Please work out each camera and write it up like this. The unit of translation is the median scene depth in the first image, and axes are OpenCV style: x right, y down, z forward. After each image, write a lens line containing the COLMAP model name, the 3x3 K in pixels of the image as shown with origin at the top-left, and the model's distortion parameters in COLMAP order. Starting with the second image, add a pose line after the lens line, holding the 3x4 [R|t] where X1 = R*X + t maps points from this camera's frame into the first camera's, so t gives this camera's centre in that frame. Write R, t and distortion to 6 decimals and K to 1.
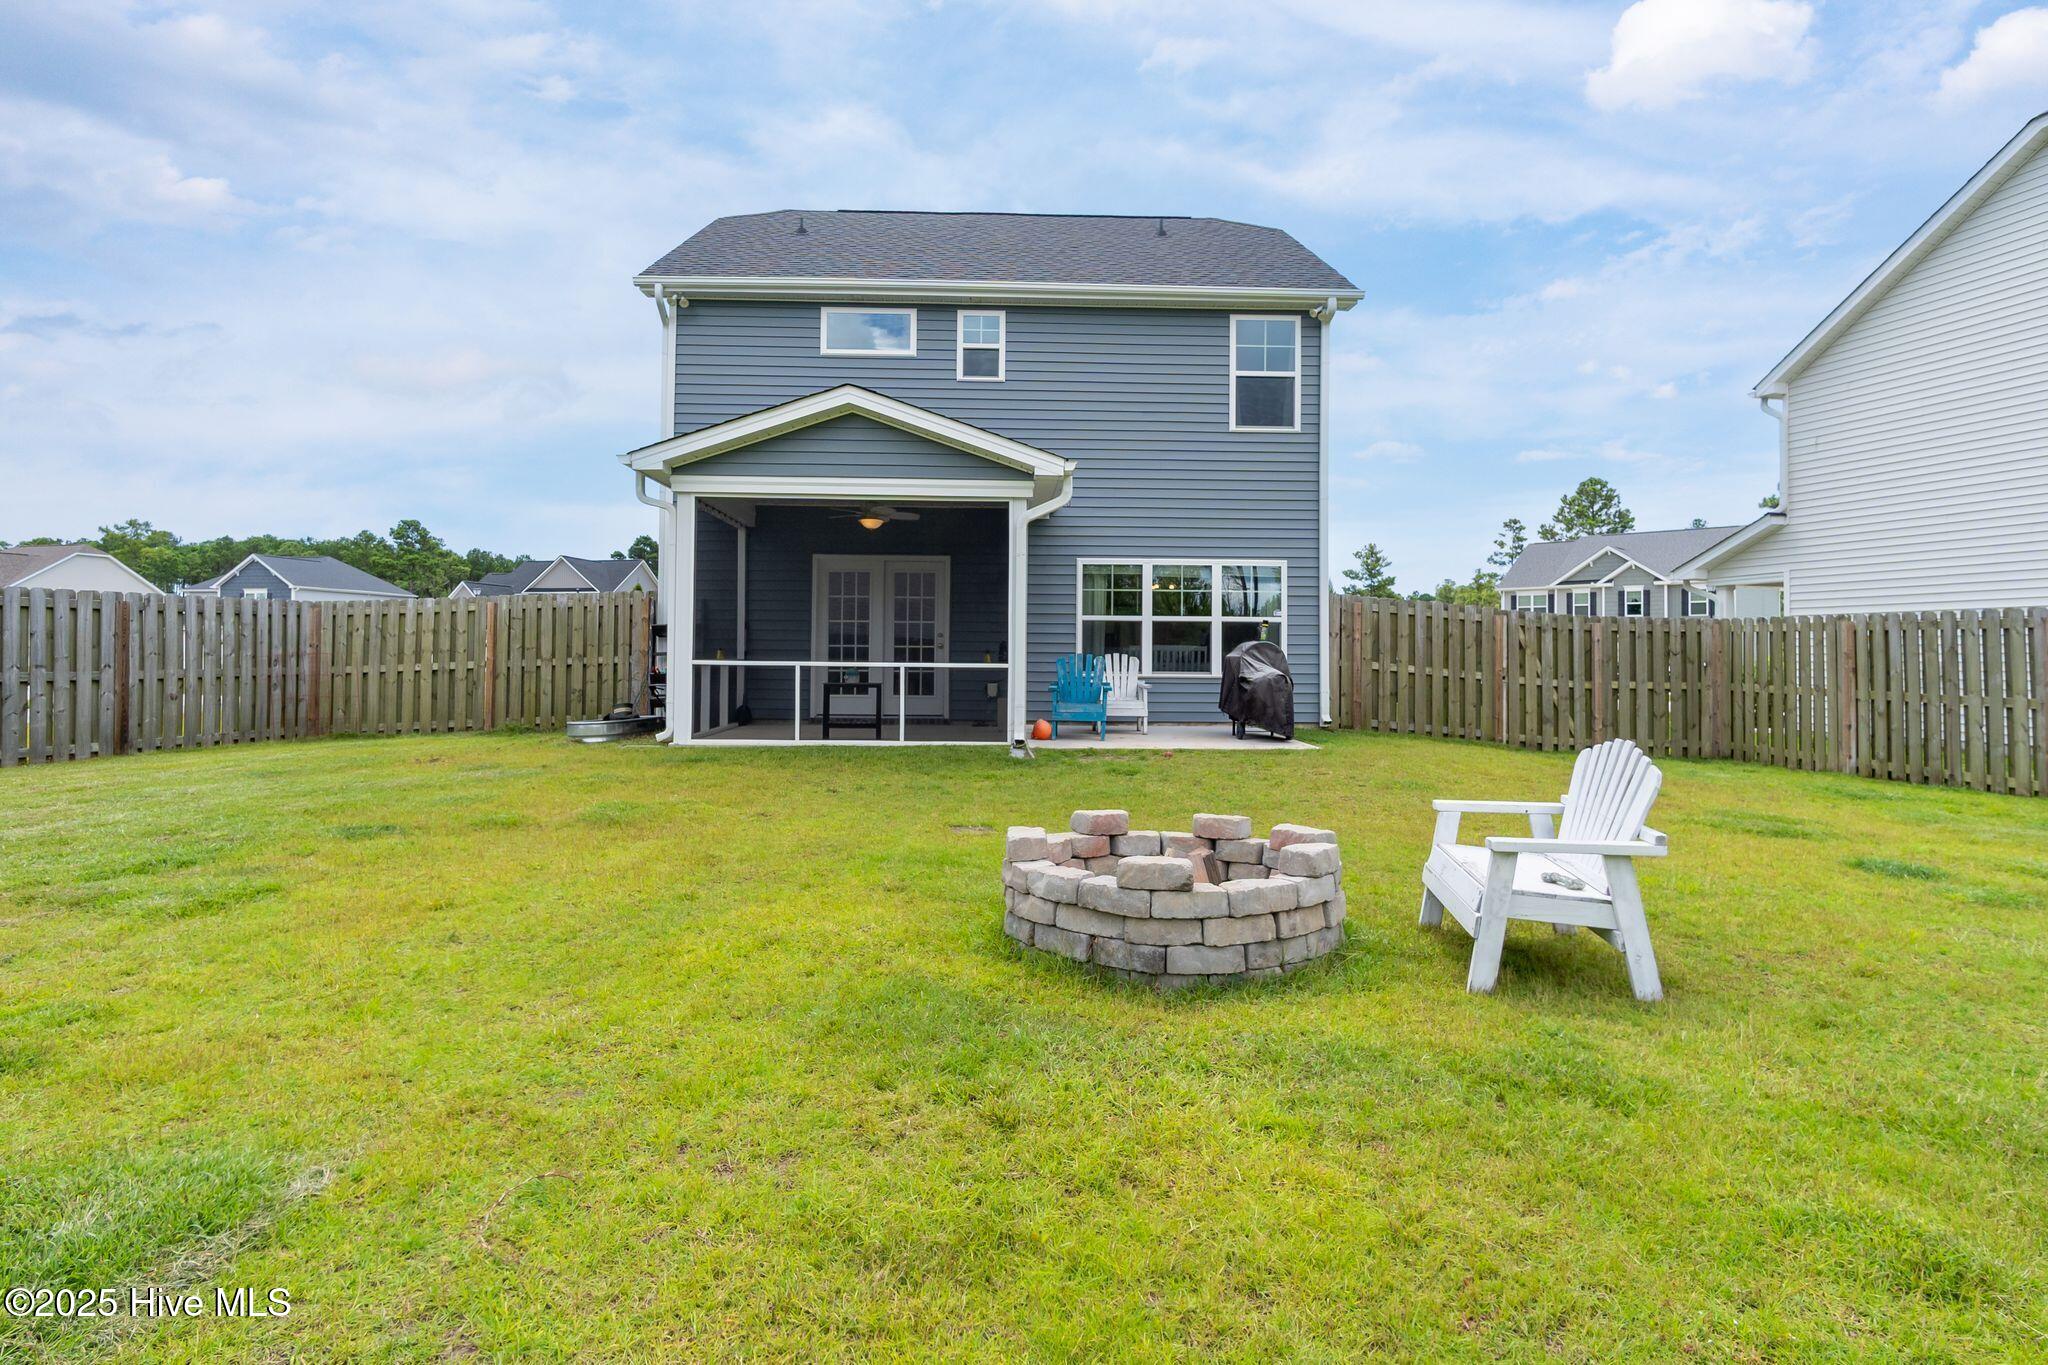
lens RADIAL K [[1105.1, 0, 1023.7], [0, 1105.1, 637.0], [0, 0, 1]] dist [-0.002060, -0.000545]
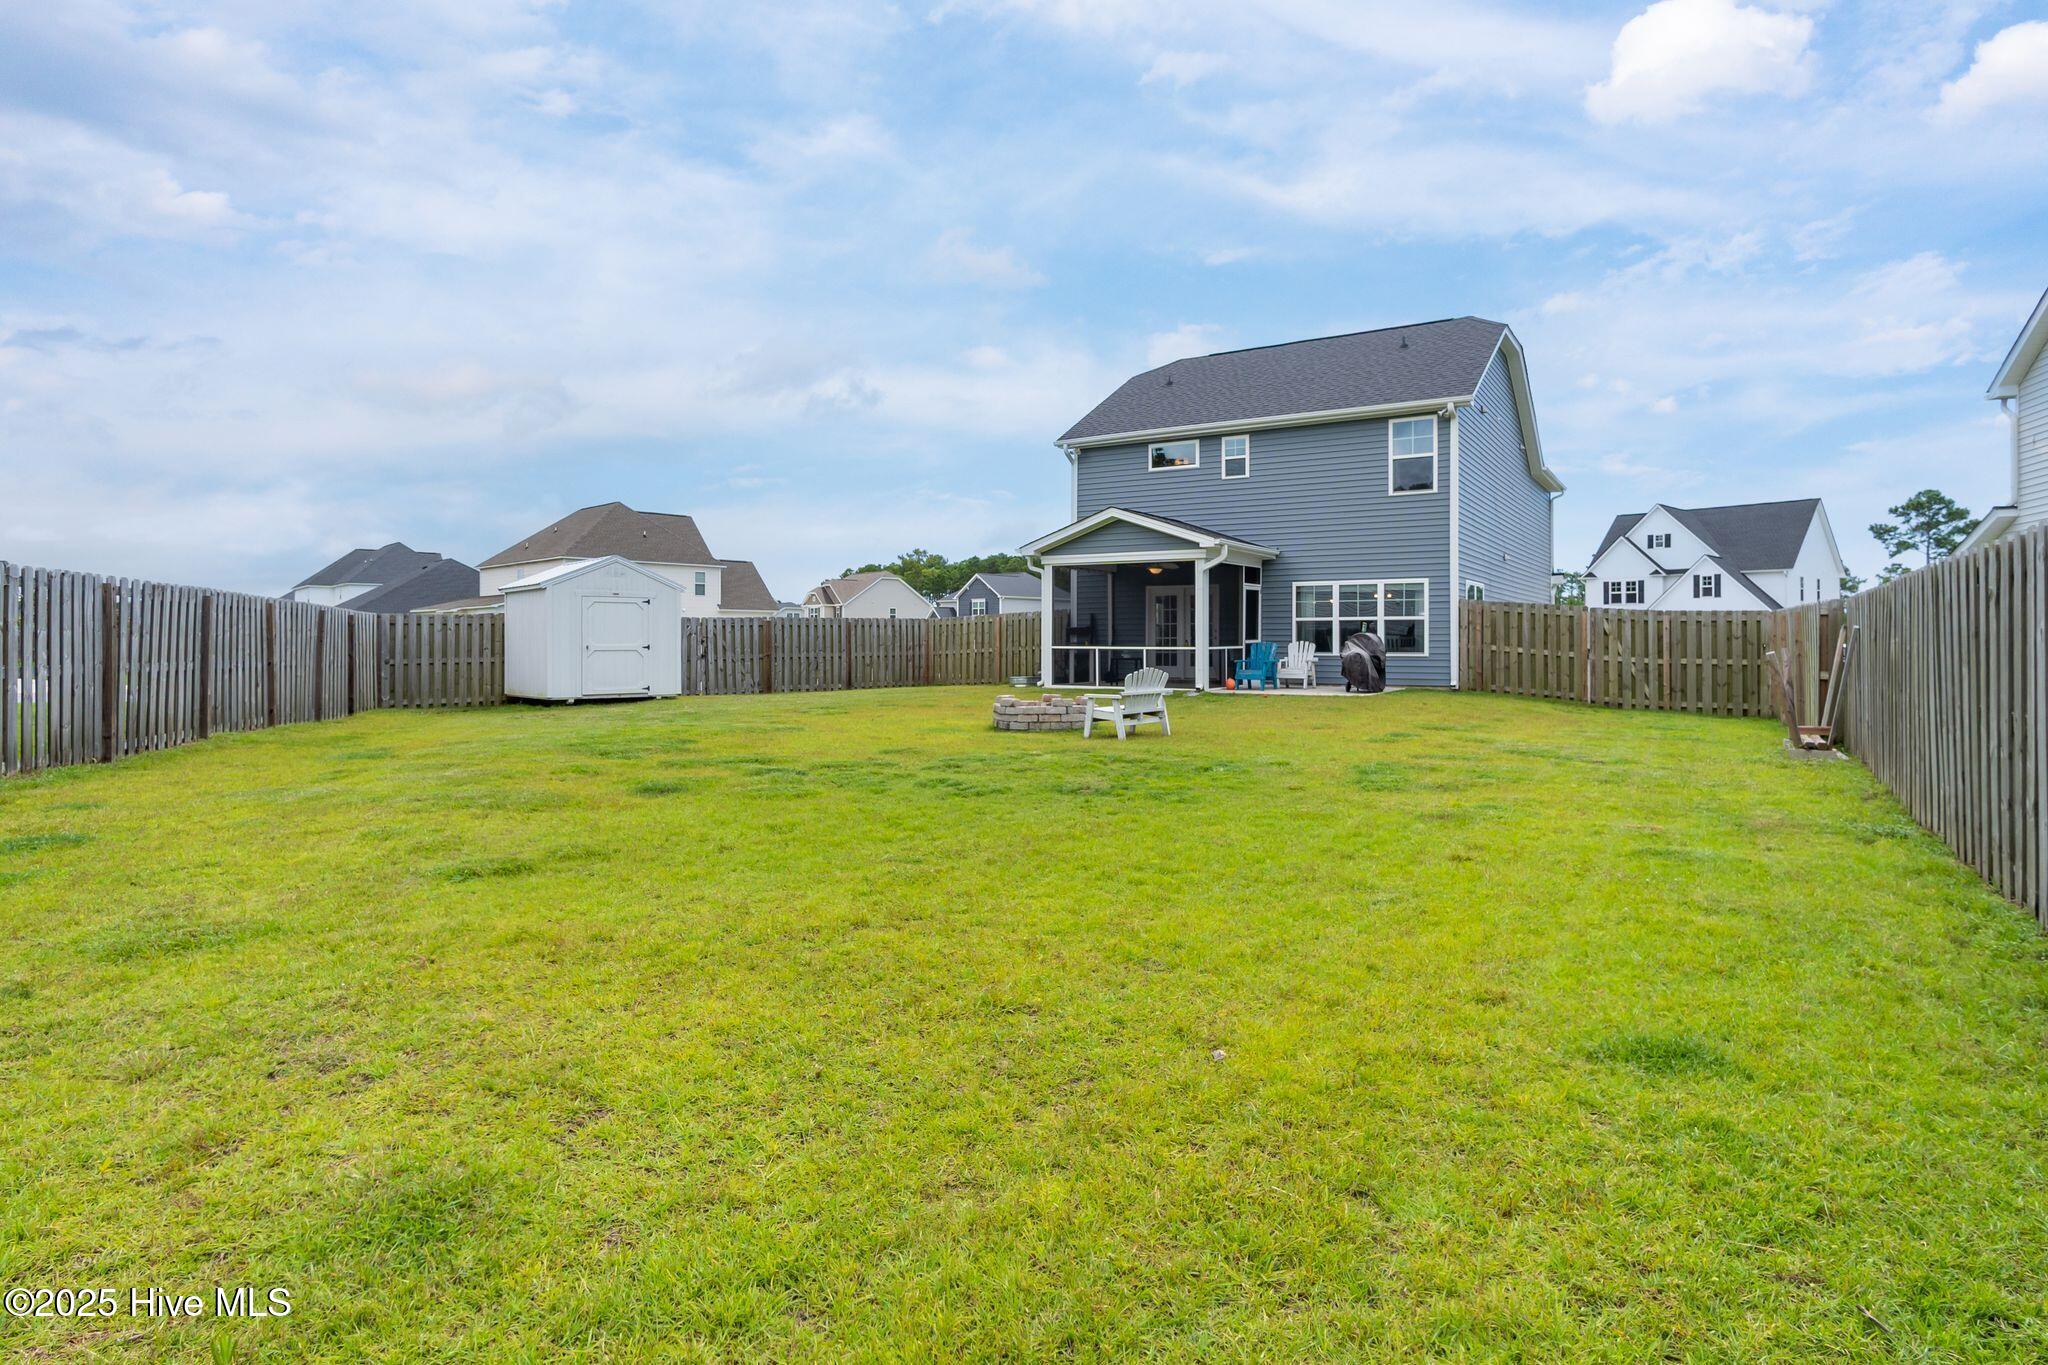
lens RADIAL K [[1105.1, 0, 1023.7], [0, 1105.1, 637.0], [0, 0, 1]] dist [-0.002060, -0.000545]
pose [[0.828365, -0.010775, -0.560085, 0.626058], [0.015464, 0.999874, 0.003635, -0.003288], [0.559976, -0.011672, 0.828427, -0.561828]]
